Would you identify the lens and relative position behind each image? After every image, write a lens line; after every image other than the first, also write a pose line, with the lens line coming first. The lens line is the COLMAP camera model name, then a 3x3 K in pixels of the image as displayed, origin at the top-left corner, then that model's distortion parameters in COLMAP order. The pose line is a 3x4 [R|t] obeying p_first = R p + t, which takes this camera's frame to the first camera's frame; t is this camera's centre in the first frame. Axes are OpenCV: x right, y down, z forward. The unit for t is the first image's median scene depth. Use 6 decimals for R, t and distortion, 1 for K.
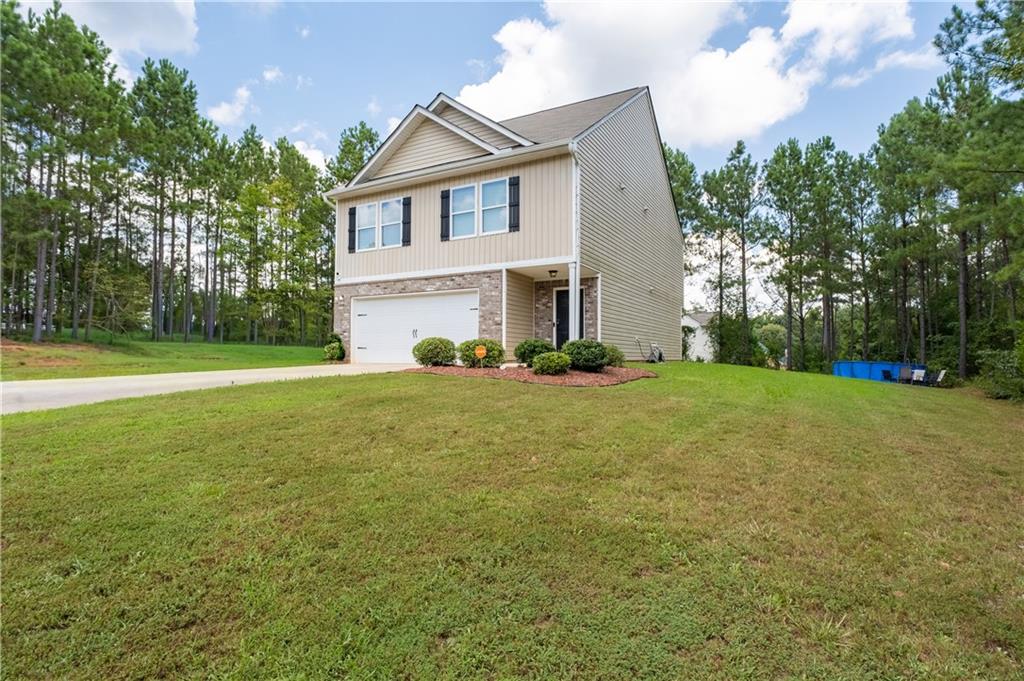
lens RADIAL K [[518.2, 0, 512.0], [0, 518.2, 340.5], [0, 0, 1]] dist [-0.013444, 0.000483]
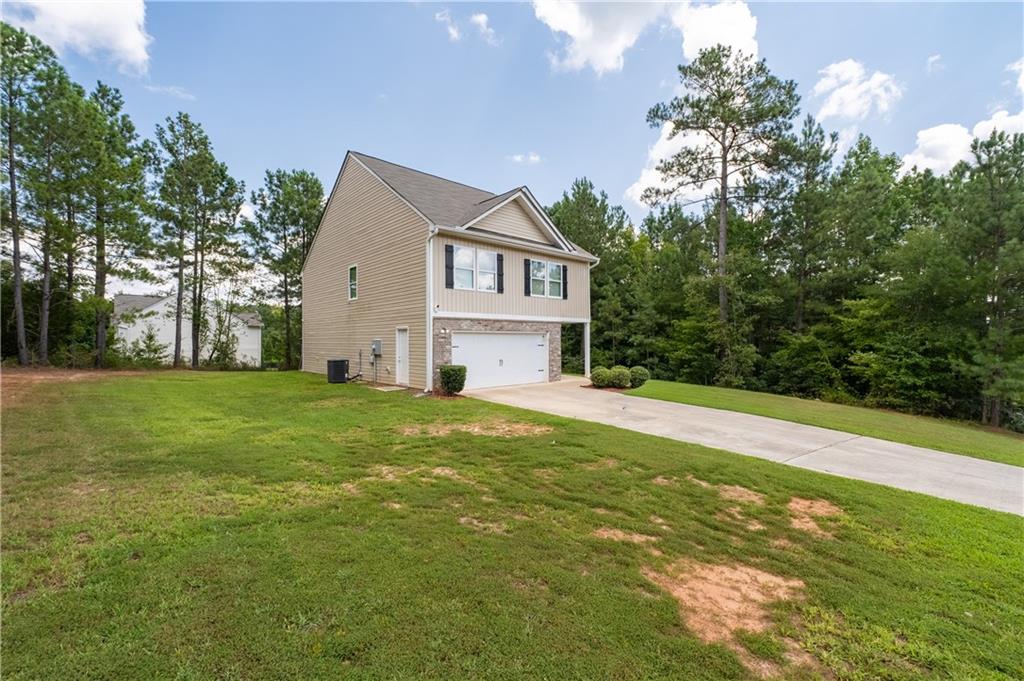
lens RADIAL K [[432.2, 0, 512.0], [0, 432.2, 340.5], [0, 0, 1]] dist [-0.001364, -0.000206]
pose [[0.315620, -0.004495, 0.948875, -1.235735], [-0.026229, 0.999565, 0.013459, -0.086304], [-0.948523, -0.029136, 0.315365, 0.662510]]
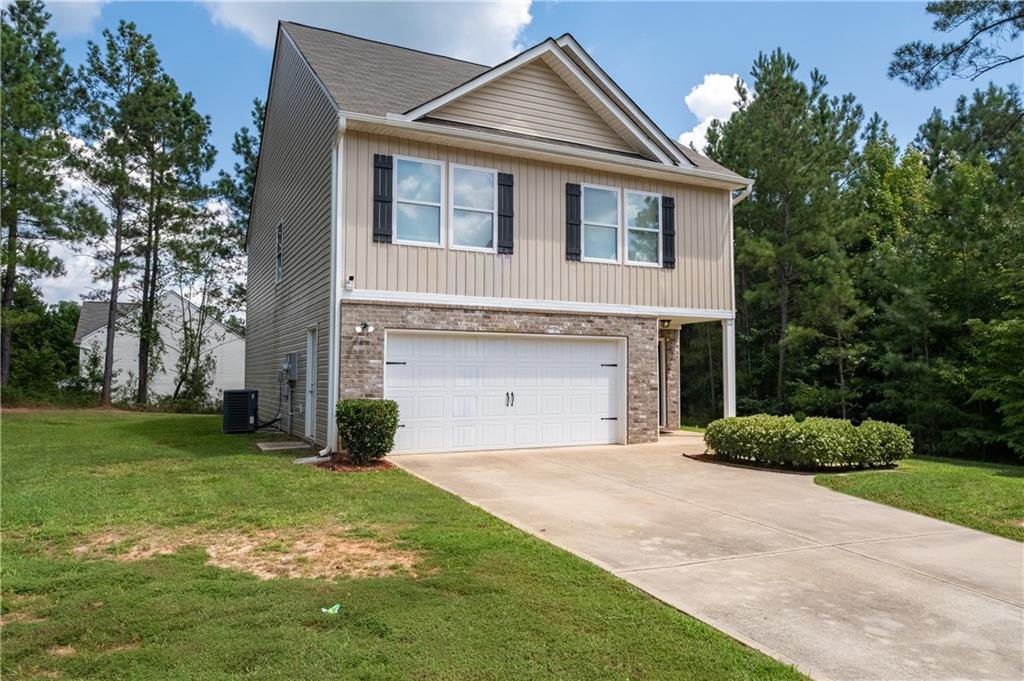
lens RADIAL K [[709.1, 0, 512.0], [0, 709.1, 340.5], [0, 0, 1]] dist [0.004587, -0.002367]
pose [[0.563765, 0.040195, 0.824956, -0.910444], [-0.028464, 0.999167, -0.029231, -0.060367], [-0.825444, -0.007002, 0.564440, 0.545884]]
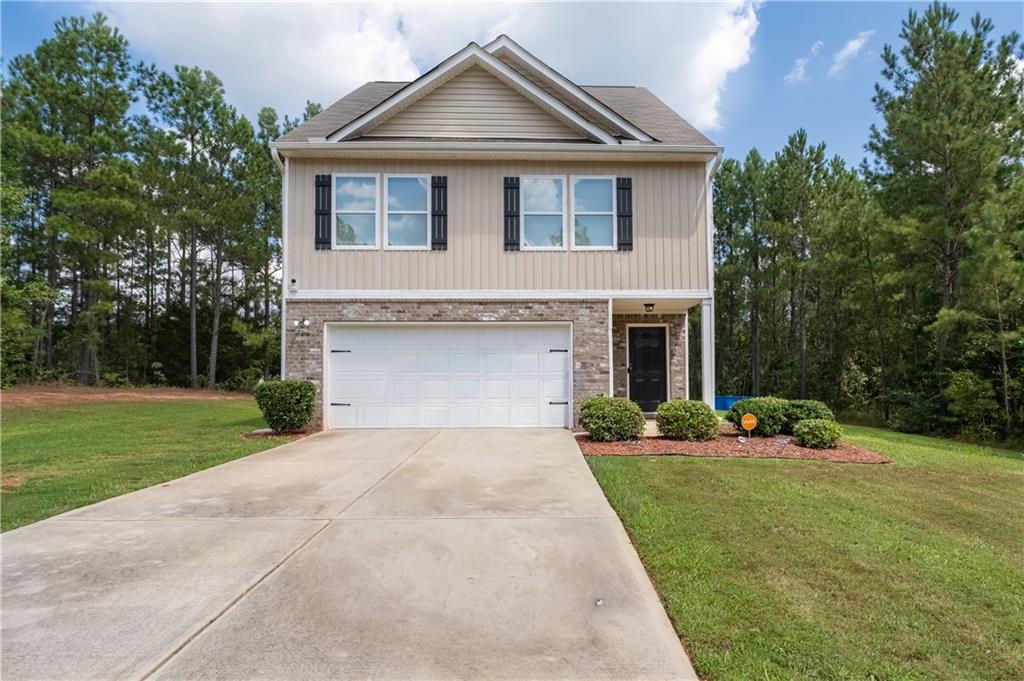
lens RADIAL K [[608.0, 0, 551.1], [0, 608.0, 362.4], [0, 0, 1]] dist [-0.004049, -0.000796]
pose [[0.850586, 0.006964, 0.525790, -0.508226], [-0.007638, 0.999970, -0.000889, -0.041213], [-0.525780, -0.003260, 0.850614, 0.274113]]
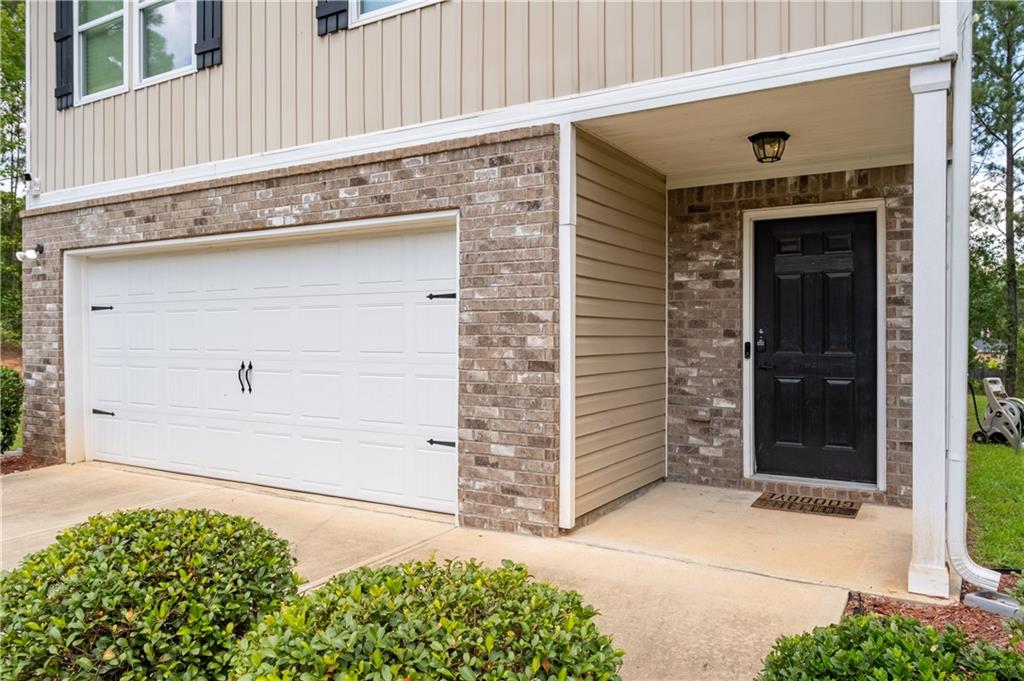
lens RADIAL K [[745.7, 0, 512.0], [0, 745.7, 340.5], [0, 0, 1]] dist [0.001131, 0.000948]
pose [[0.999262, -0.003299, -0.038281, -0.024833], [0.004892, 0.999123, 0.041588, -0.052128], [0.038110, -0.041745, 0.998401, 0.615495]]
